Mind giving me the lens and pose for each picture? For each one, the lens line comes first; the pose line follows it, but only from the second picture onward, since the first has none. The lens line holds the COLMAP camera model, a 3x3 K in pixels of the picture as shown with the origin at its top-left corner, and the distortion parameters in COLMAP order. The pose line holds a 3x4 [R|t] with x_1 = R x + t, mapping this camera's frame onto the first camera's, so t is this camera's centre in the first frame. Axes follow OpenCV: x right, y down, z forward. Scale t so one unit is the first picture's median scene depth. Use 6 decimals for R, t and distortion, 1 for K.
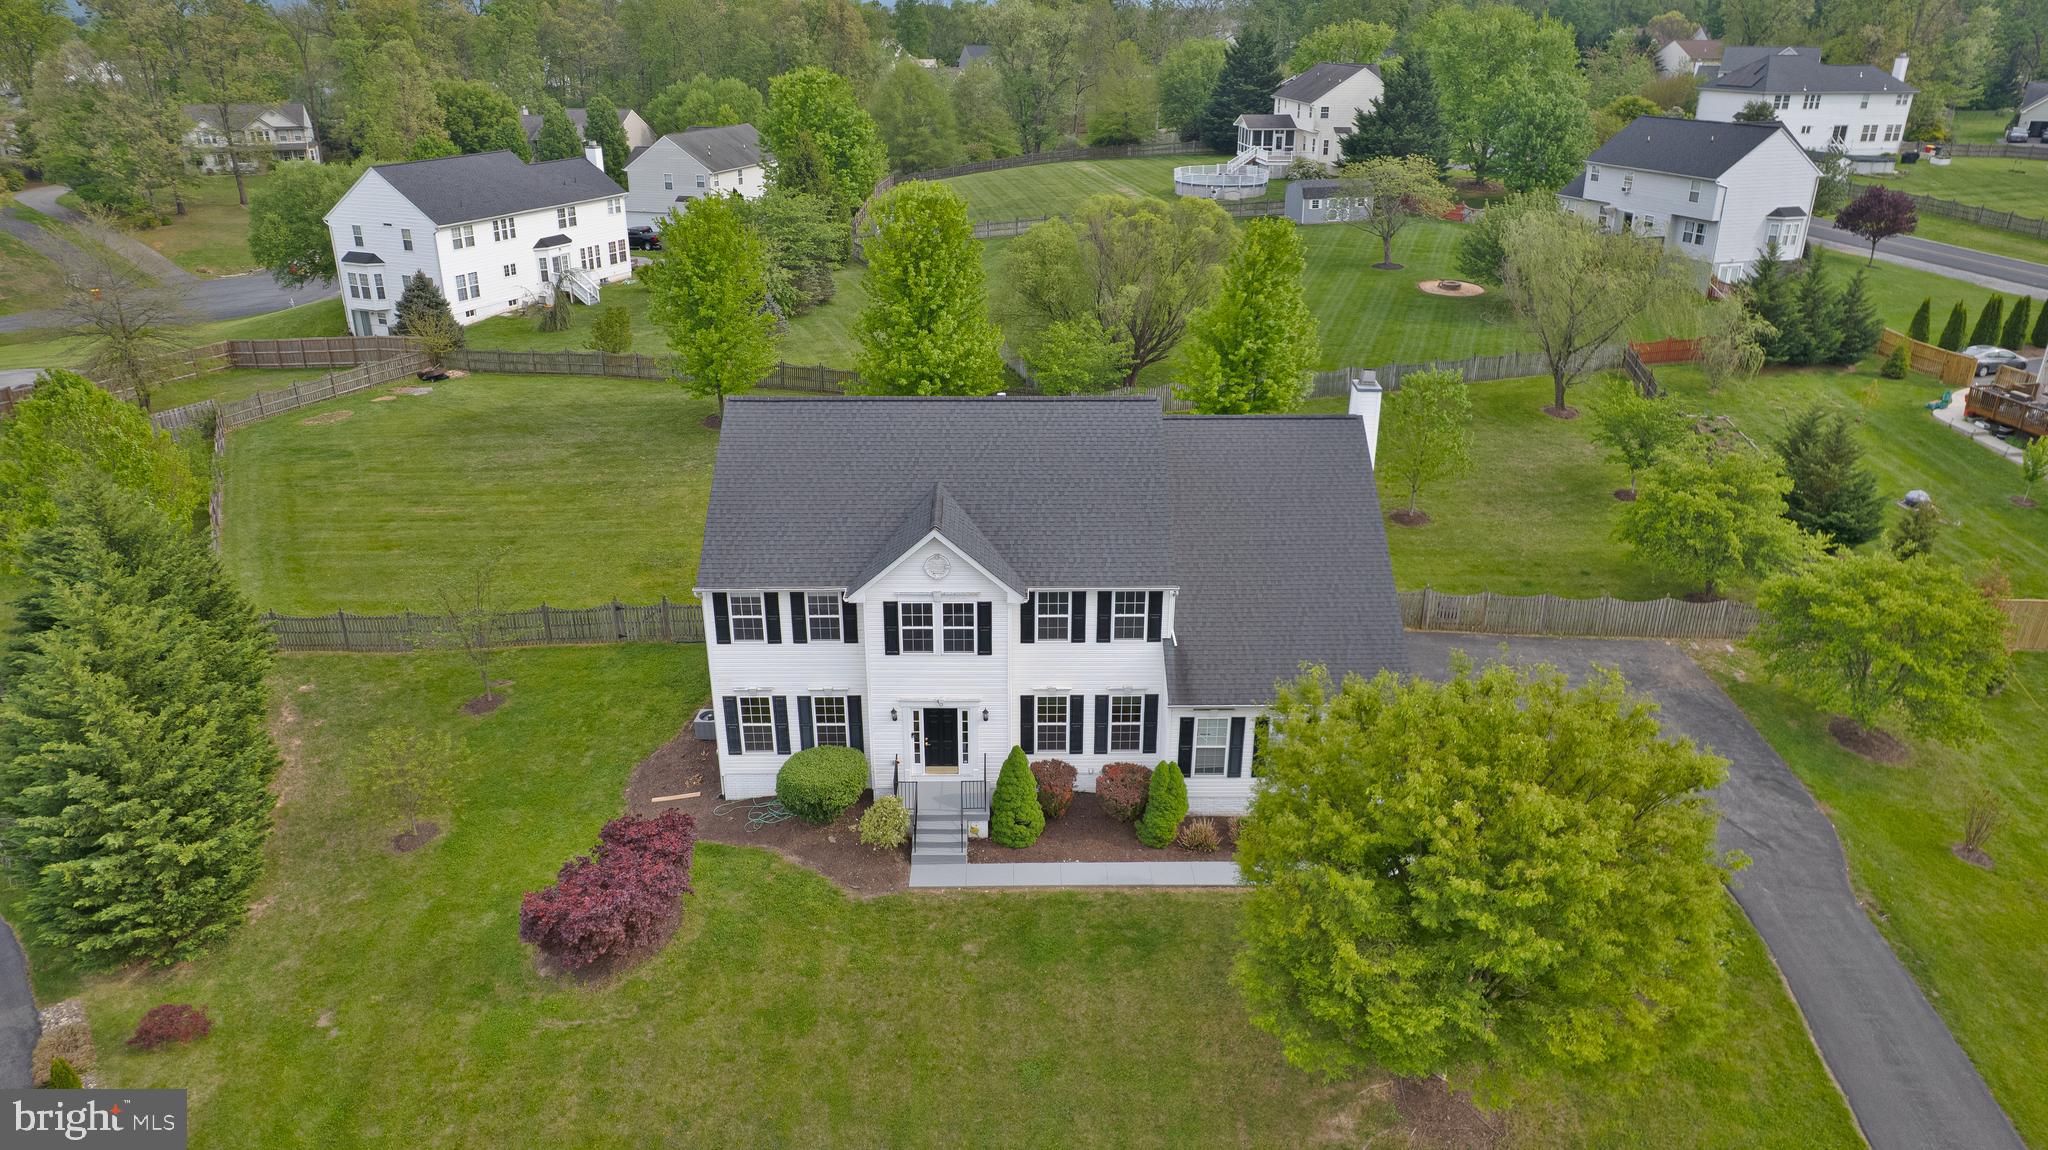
lens RADIAL K [[1353.8, 0, 1024.0], [0, 1353.8, 575.0], [0, 0, 1]] dist [-0.070316, 0.065439]
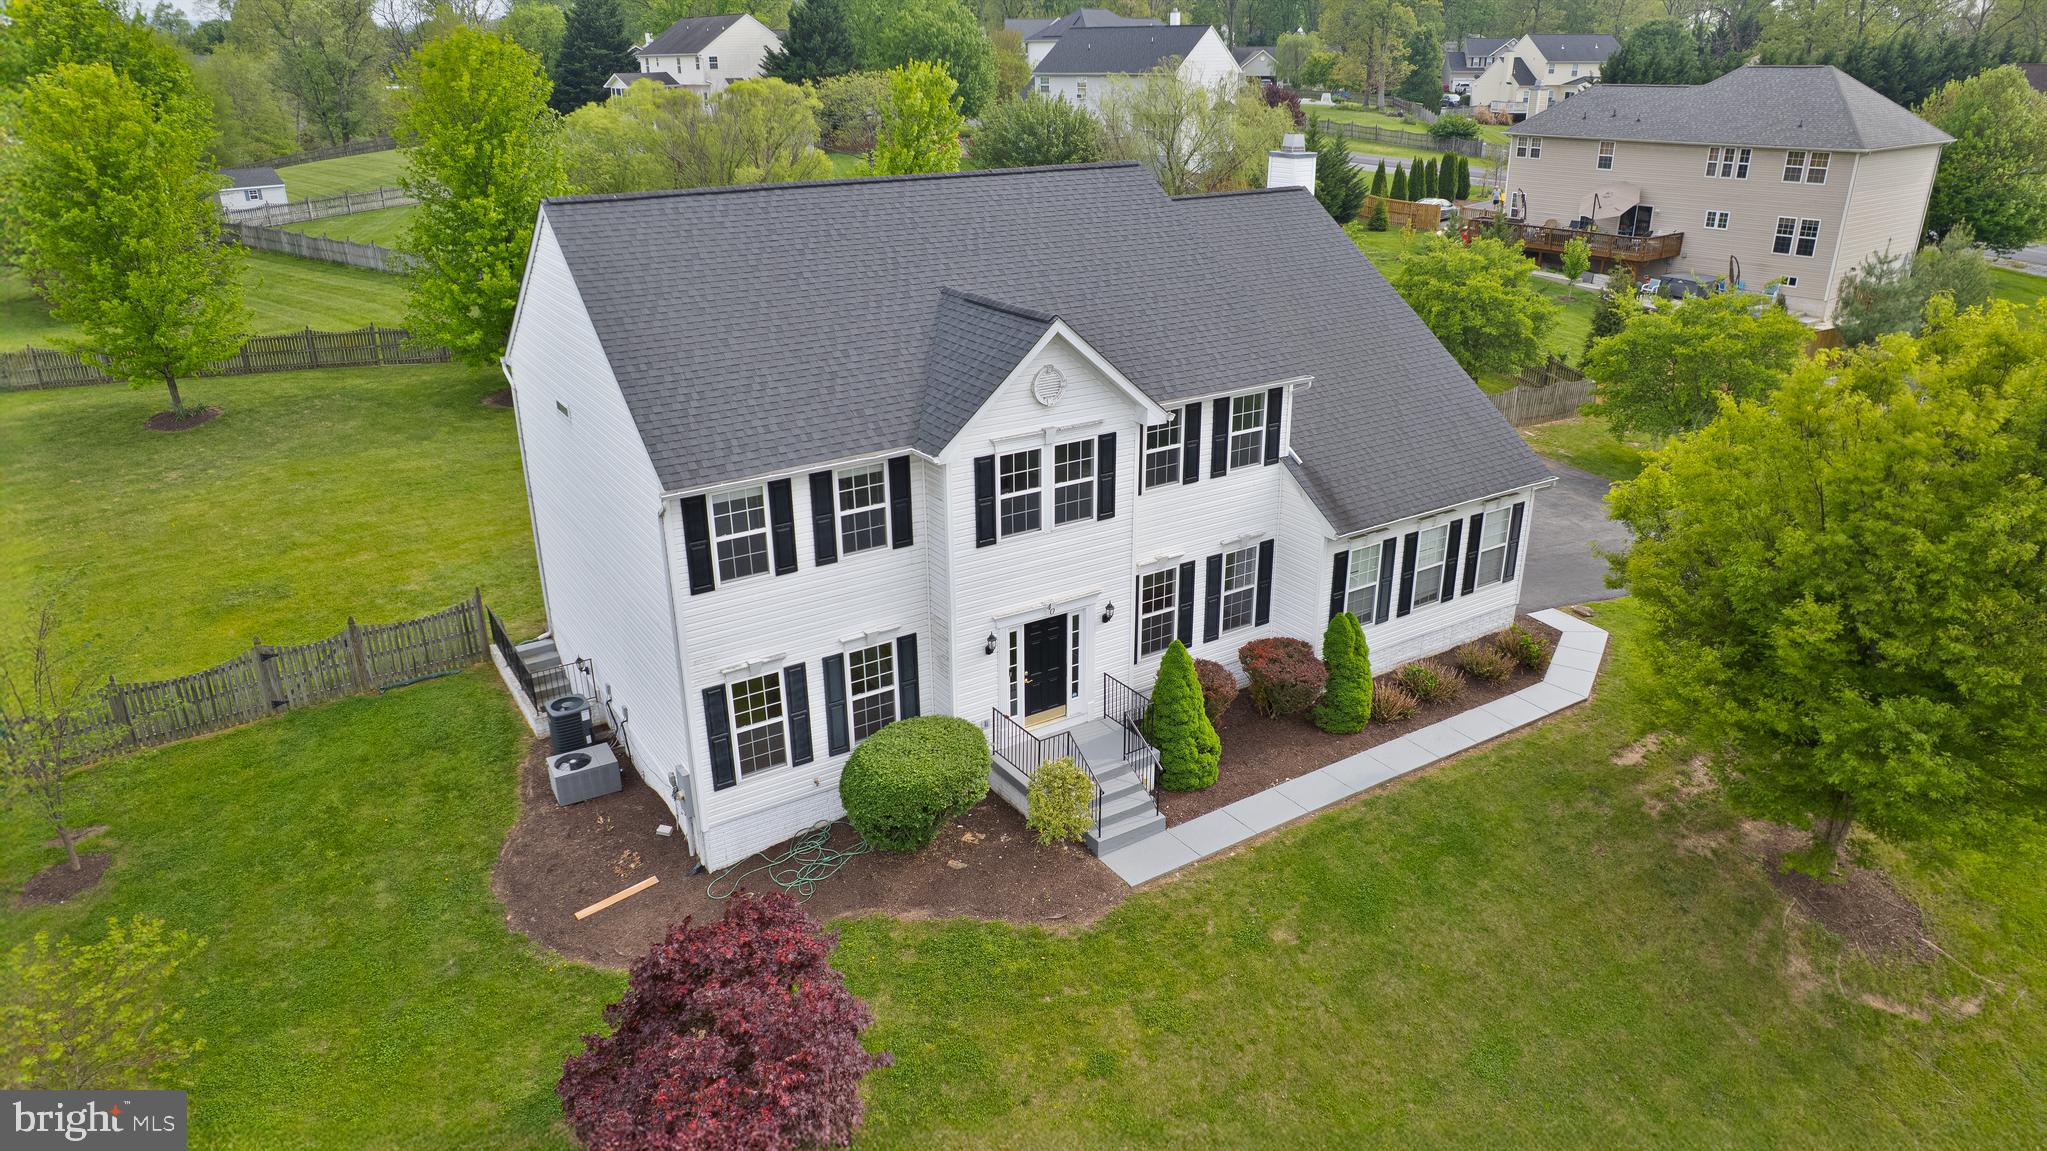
lens RADIAL K [[1315.7, 0, 1023.5], [0, 1315.7, 575.5], [0, 0, 1]] dist [-0.069840, 0.062690]
pose [[0.845527, -0.207096, 0.492134, -0.379540], [0.216989, 0.975447, 0.037675, 0.052523], [-0.487853, 0.074933, 0.869704, 0.457150]]
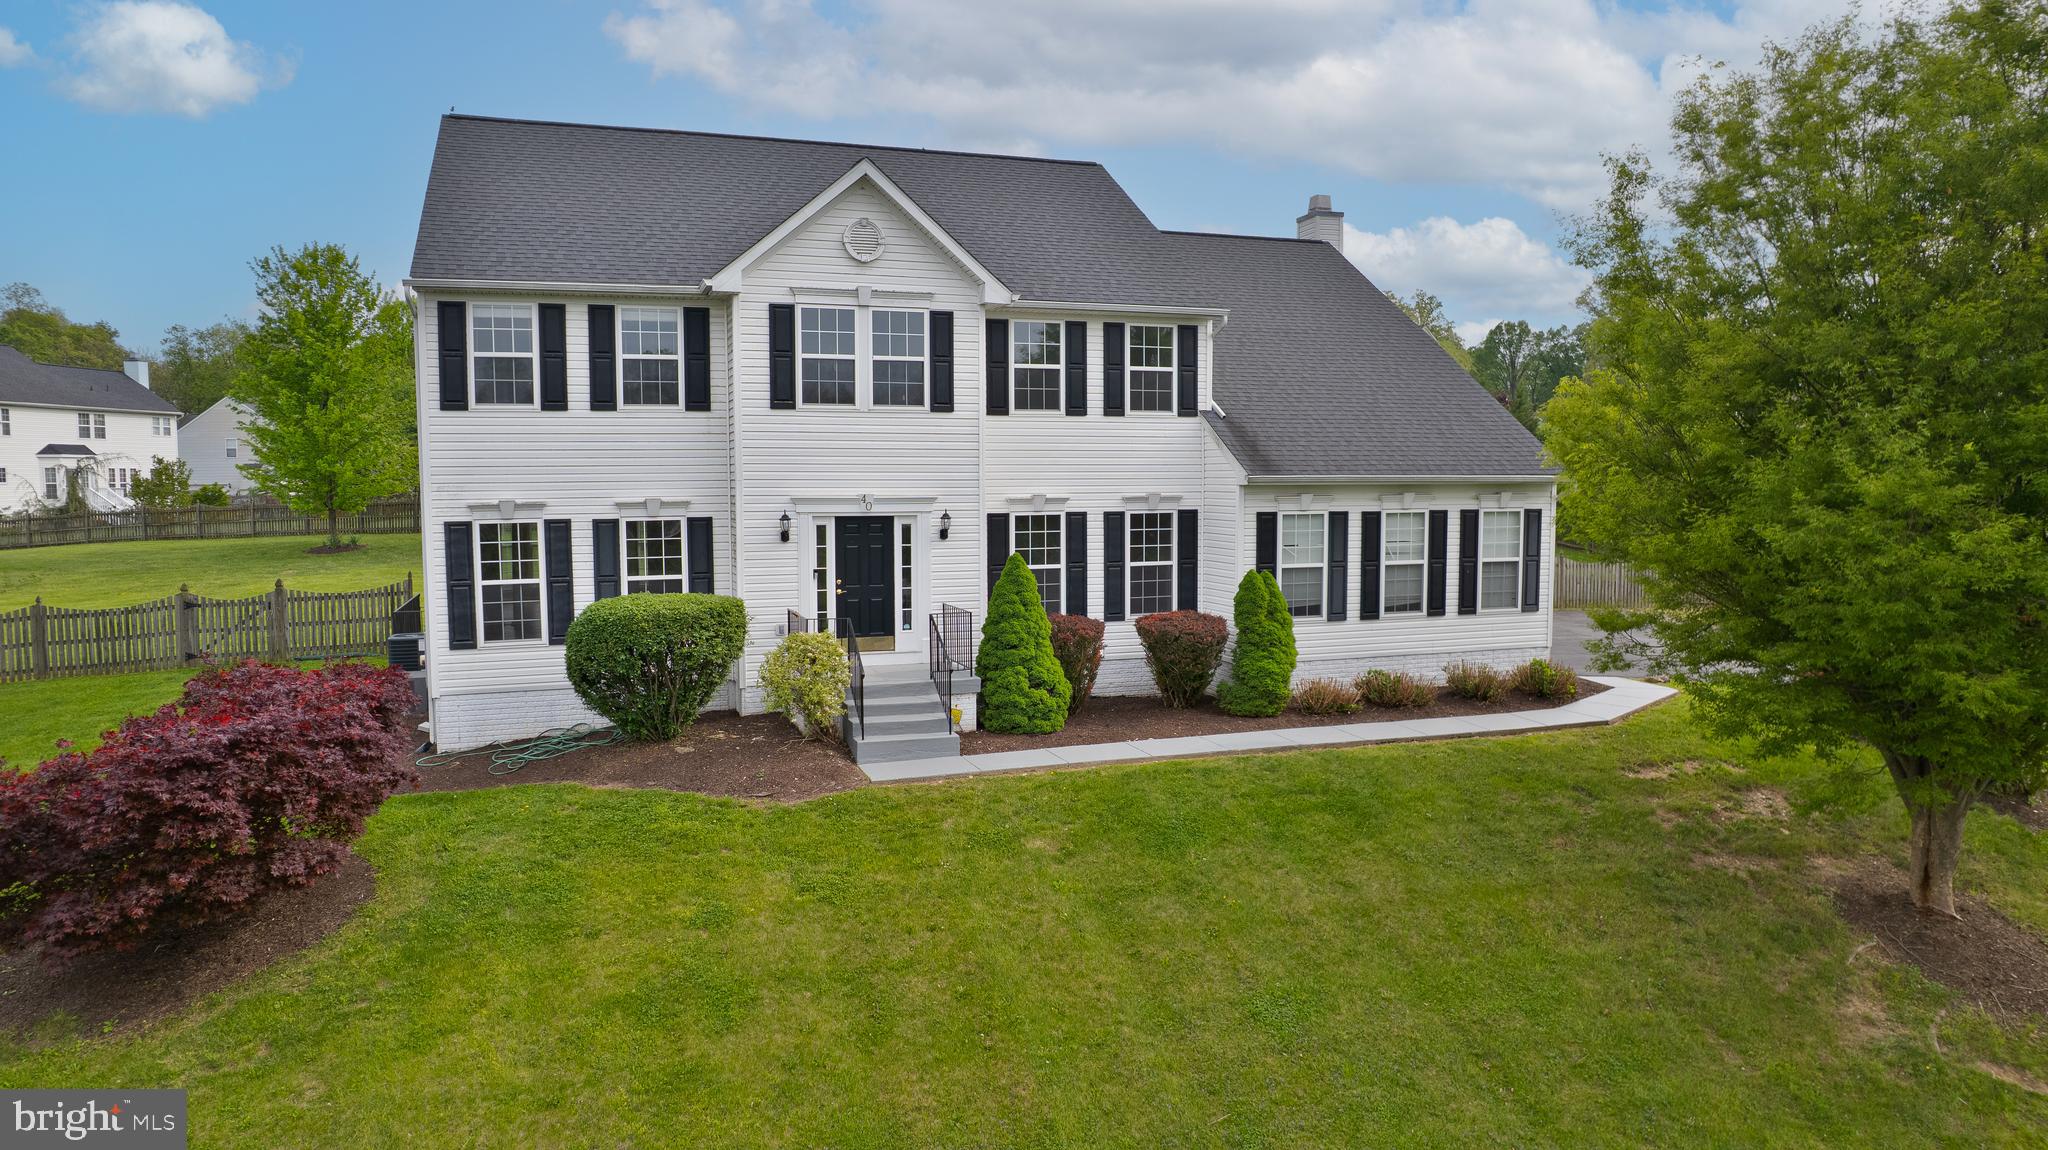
lens RADIAL K [[1316.3, 0, 1024.0], [0, 1316.3, 575.0], [0, 0, 1]] dist [-0.069840, 0.062690]
pose [[0.947732, -0.027779, 0.317857, -0.175069], [0.128583, 0.944980, -0.300799, 0.296766], [-0.292013, 0.325948, 0.899159, 0.496535]]
